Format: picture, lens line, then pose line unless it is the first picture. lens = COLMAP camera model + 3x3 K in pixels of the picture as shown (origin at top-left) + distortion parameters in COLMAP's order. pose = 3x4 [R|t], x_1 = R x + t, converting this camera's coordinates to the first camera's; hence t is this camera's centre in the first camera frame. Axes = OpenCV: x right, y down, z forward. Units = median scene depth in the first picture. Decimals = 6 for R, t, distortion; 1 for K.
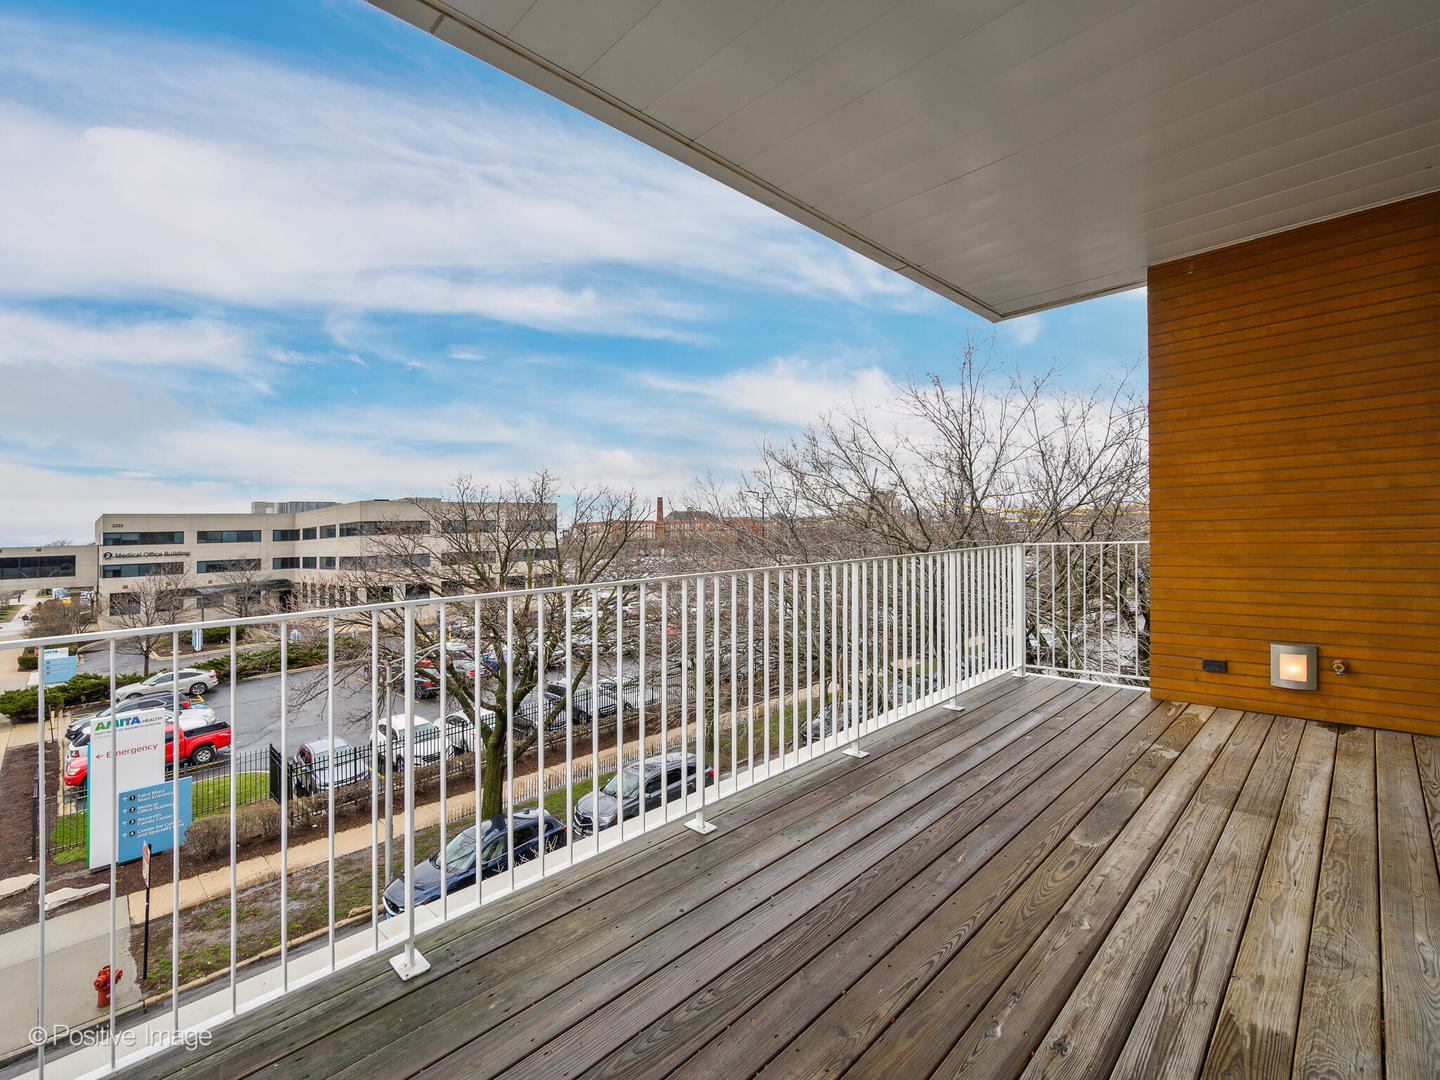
lens RADIAL K [[655.7, 0, 674.8], [0, 655.7, 550.7], [0, 0, 1]] dist [0.001249, 0.000060]
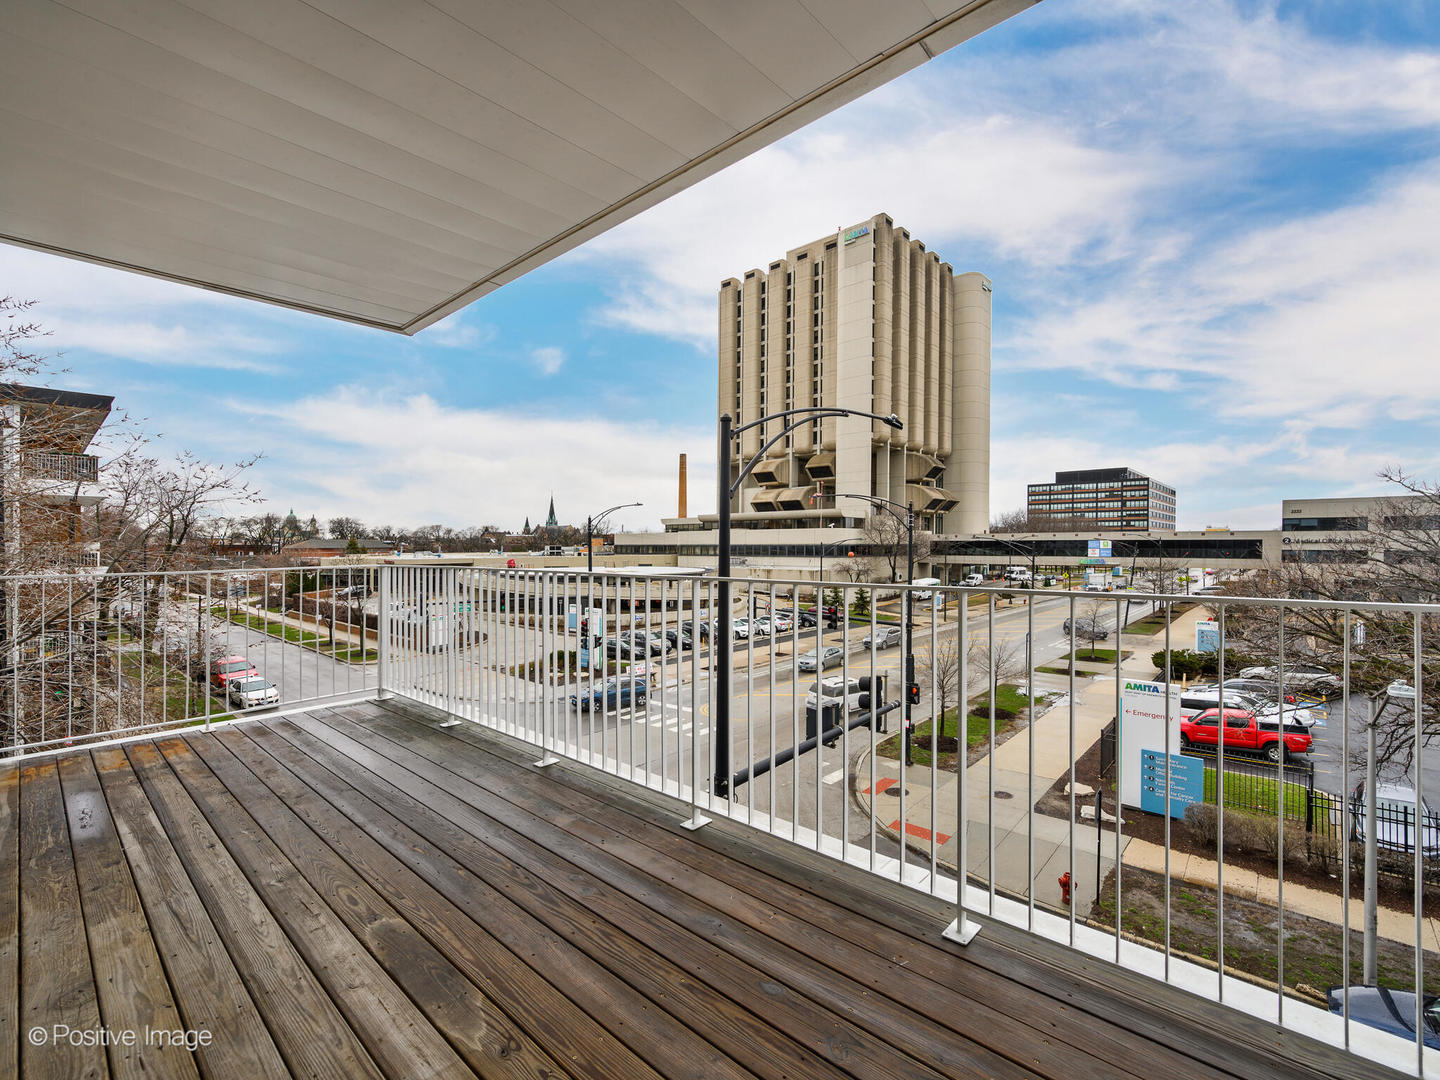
lens RADIAL K [[631.4, 0, 720.0], [0, 631.4, 540.0], [0, 0, 1]] dist [-0.000430, 0.000075]
pose [[0.082956, 0.029119, -0.996128, 0.217292], [-0.021352, 0.999395, 0.027436, -0.011193], [0.996324, 0.018993, 0.083528, 0.203609]]
